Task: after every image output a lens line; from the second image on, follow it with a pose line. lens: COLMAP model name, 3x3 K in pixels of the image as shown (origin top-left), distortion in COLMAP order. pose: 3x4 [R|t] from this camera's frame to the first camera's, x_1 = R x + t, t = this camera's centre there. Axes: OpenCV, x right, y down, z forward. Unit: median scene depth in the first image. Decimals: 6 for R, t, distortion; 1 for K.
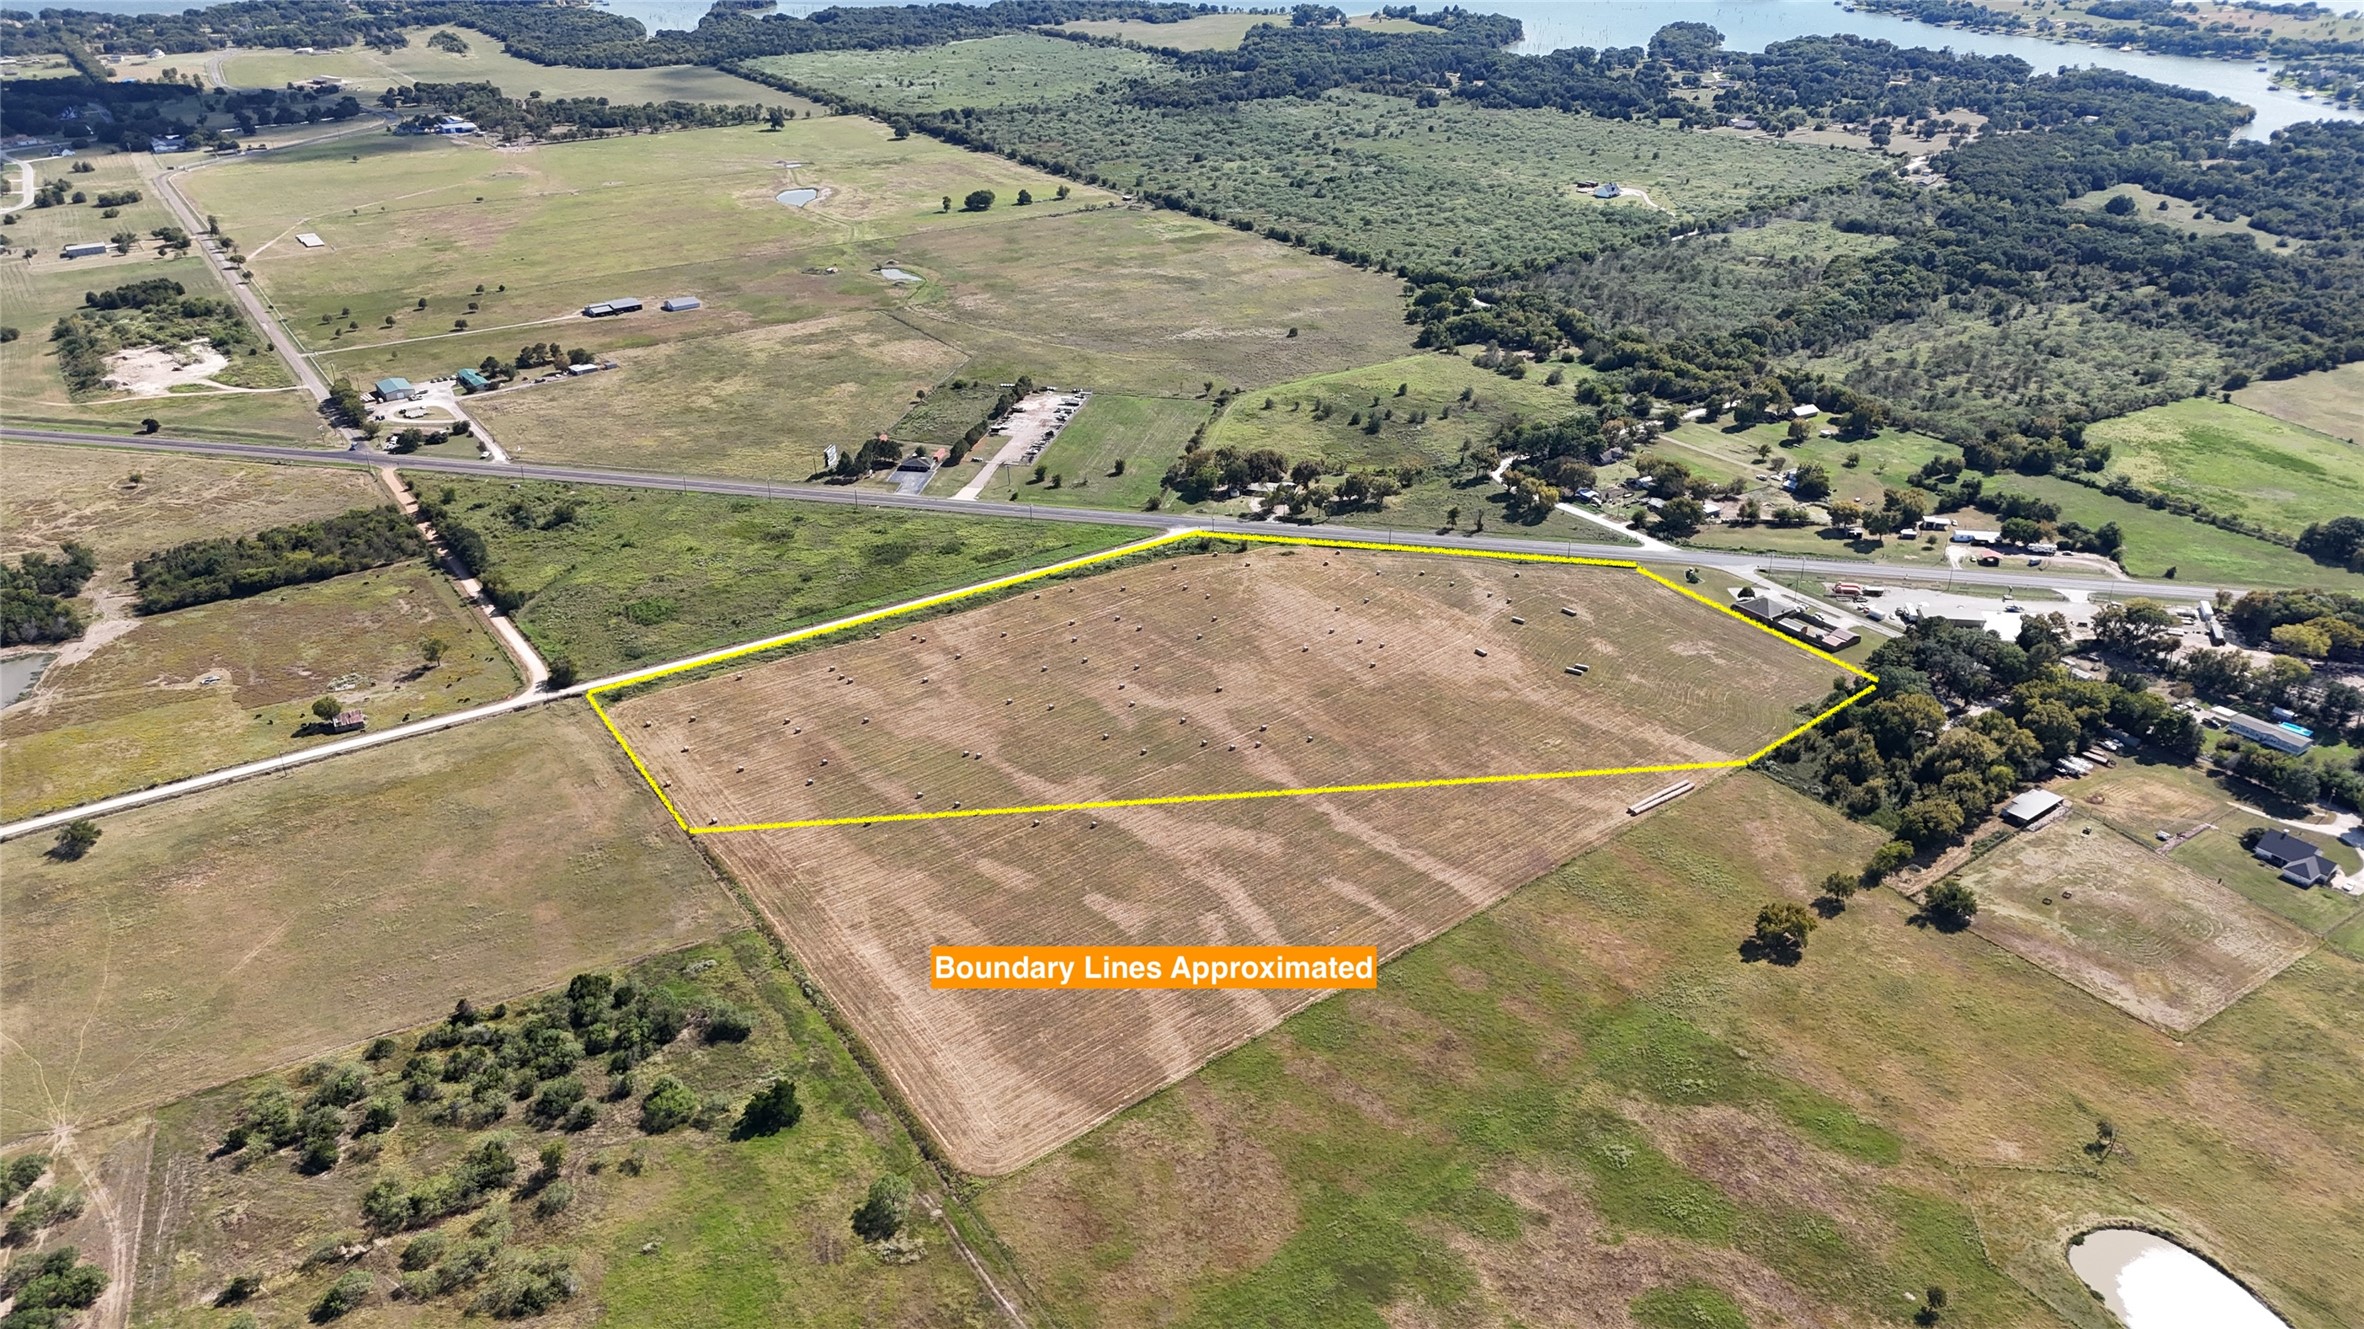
lens RADIAL K [[1721.6, 0, 1192.5], [0, 1721.6, 666.1], [0, 0, 1]] dist [0.071346, -0.073293]
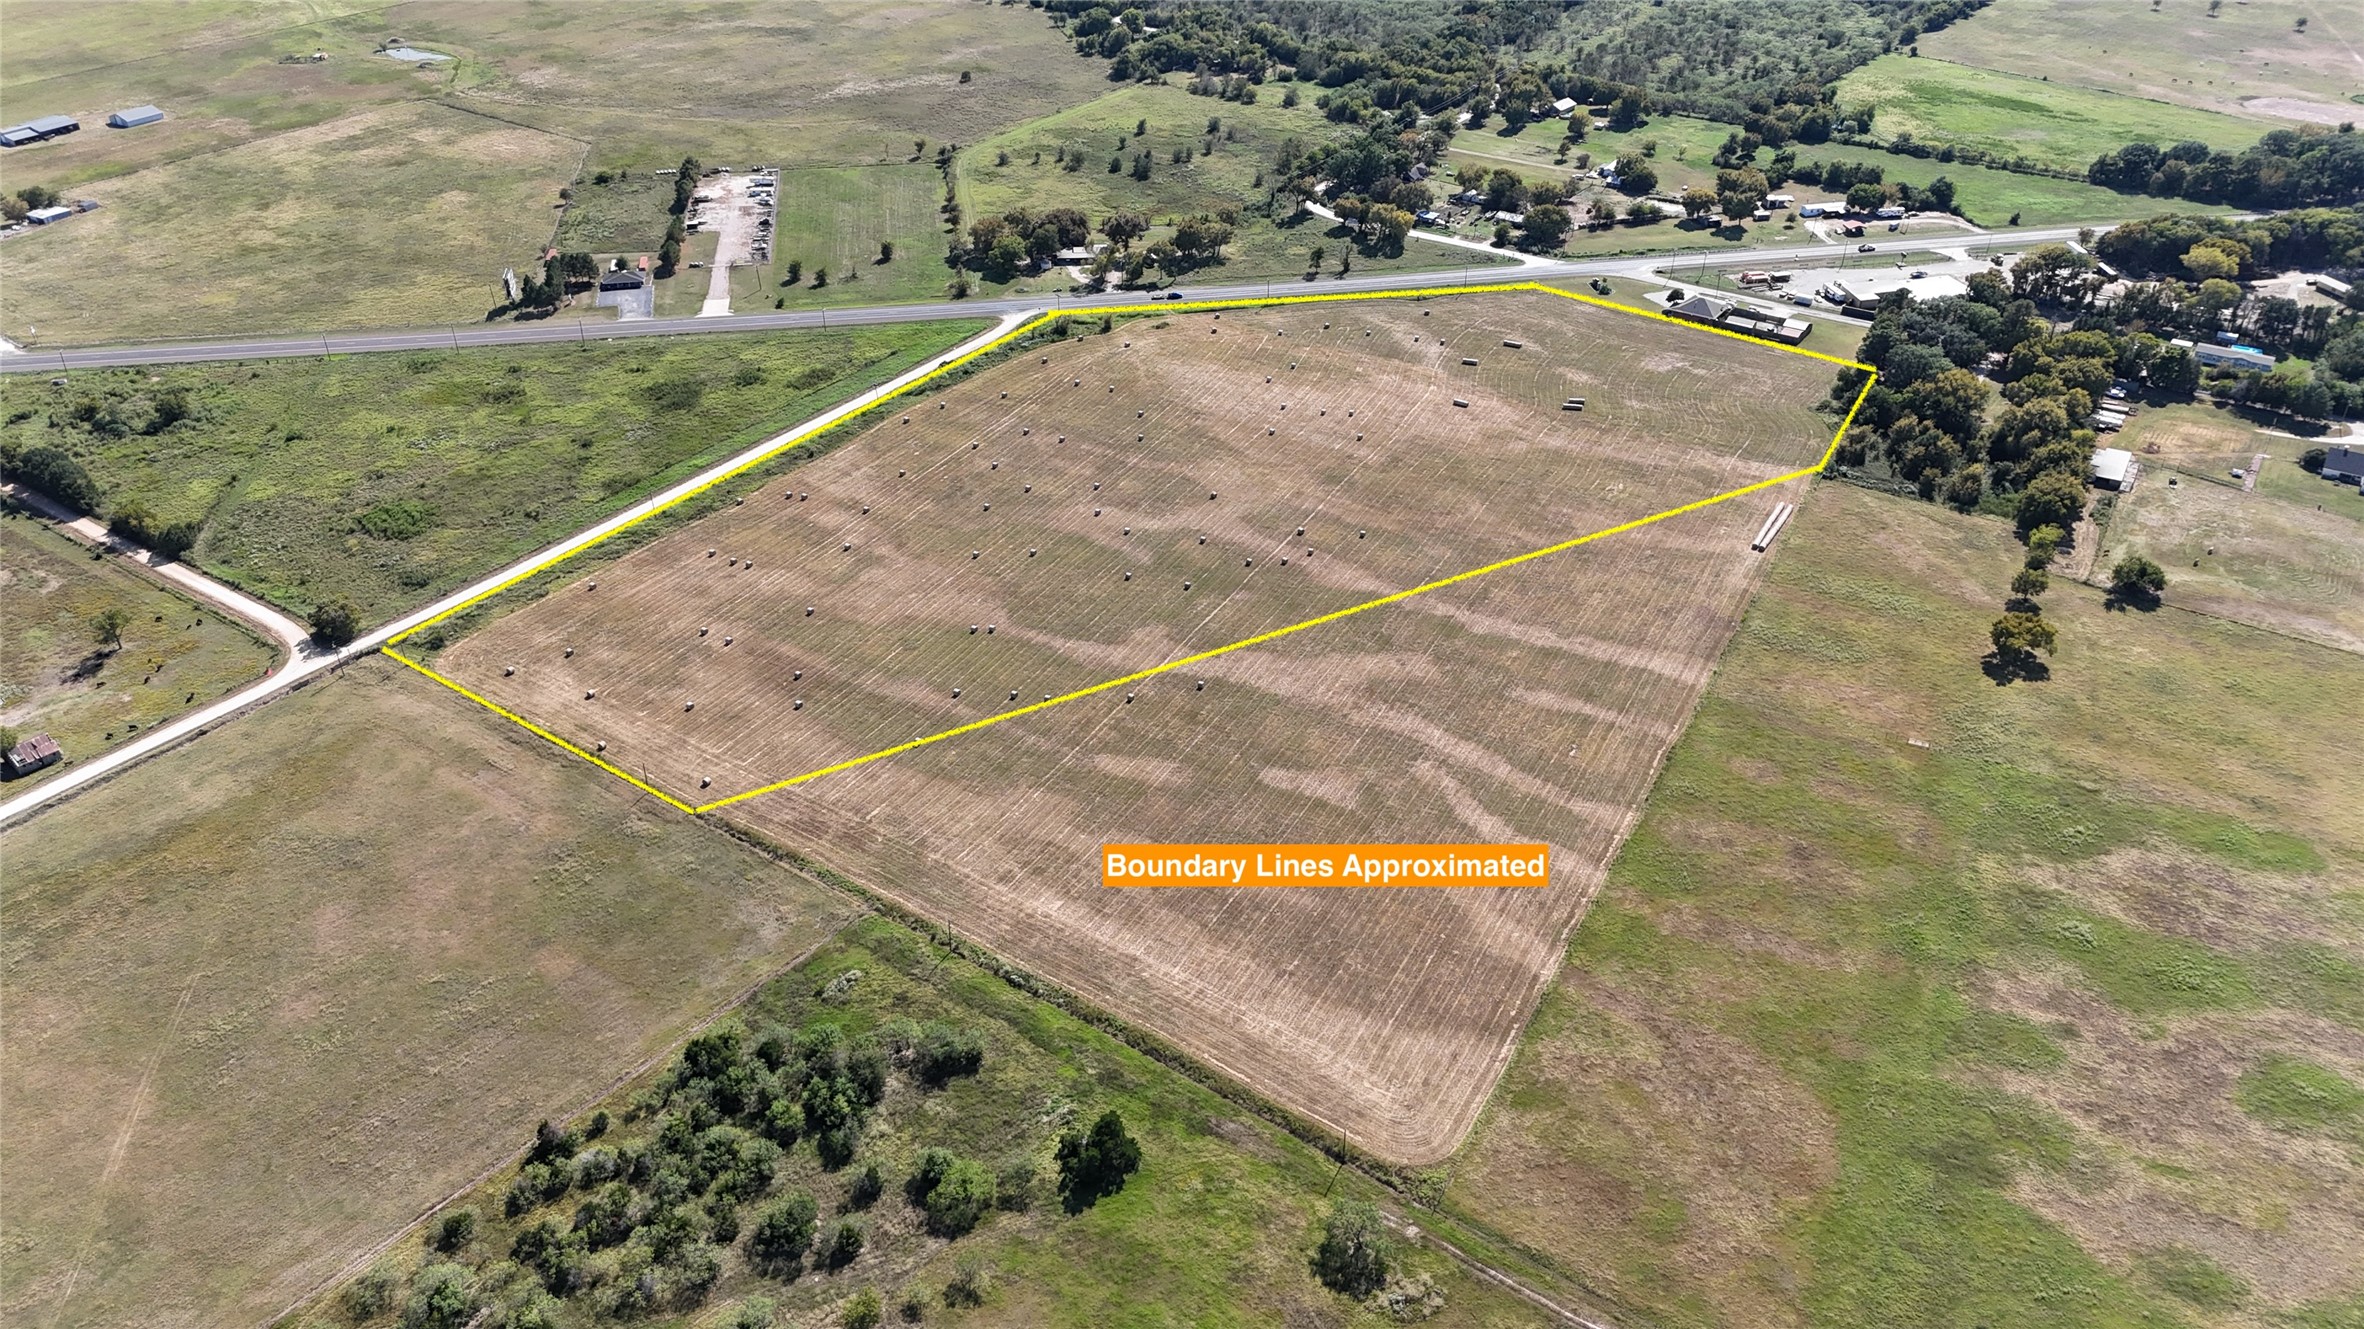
lens RADIAL K [[1721.6, 0, 1192.5], [0, 1721.6, 666.1], [0, 0, 1]] dist [0.071346, -0.073293]
pose [[0.932835, -0.196560, 0.301966, -0.220216], [0.158816, 0.976590, 0.145082, -0.023195], [-0.323415, -0.087381, 0.942214, 0.189078]]
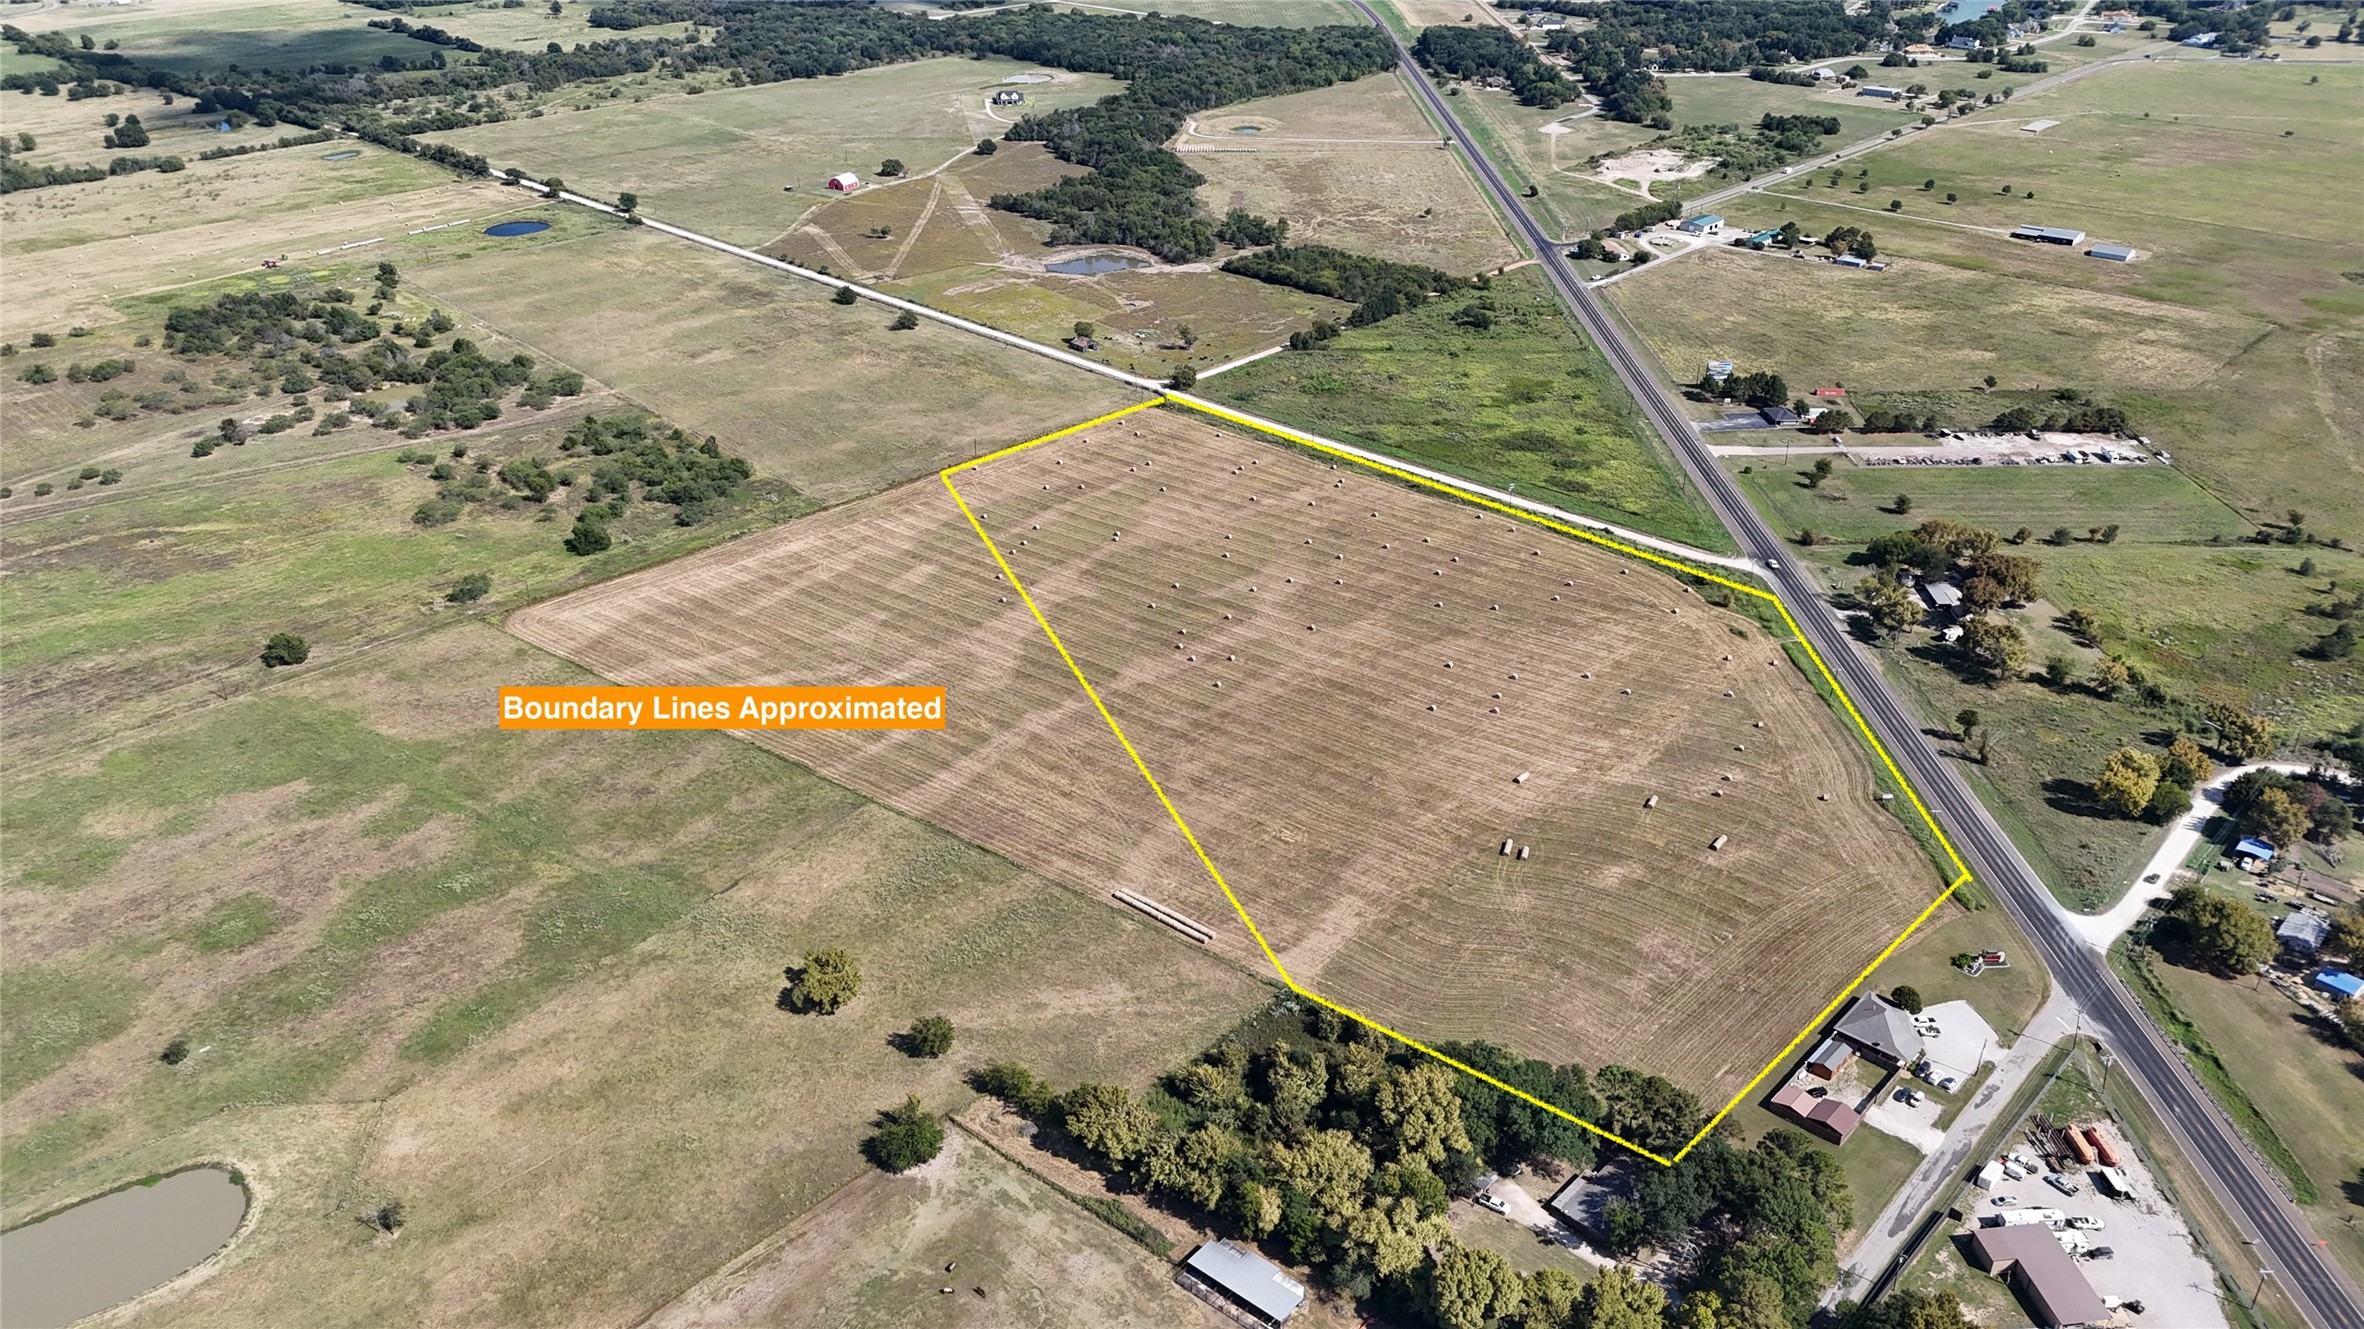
lens RADIAL K [[1721.6, 0, 1192.5], [0, 1721.6, 666.1], [0, 0, 1]] dist [0.071346, -0.073293]
pose [[0.219856, 0.463476, -0.858402, 0.650667], [-0.435557, 0.833993, 0.338741, -0.204378], [0.872900, 0.299408, 0.385229, 0.524774]]
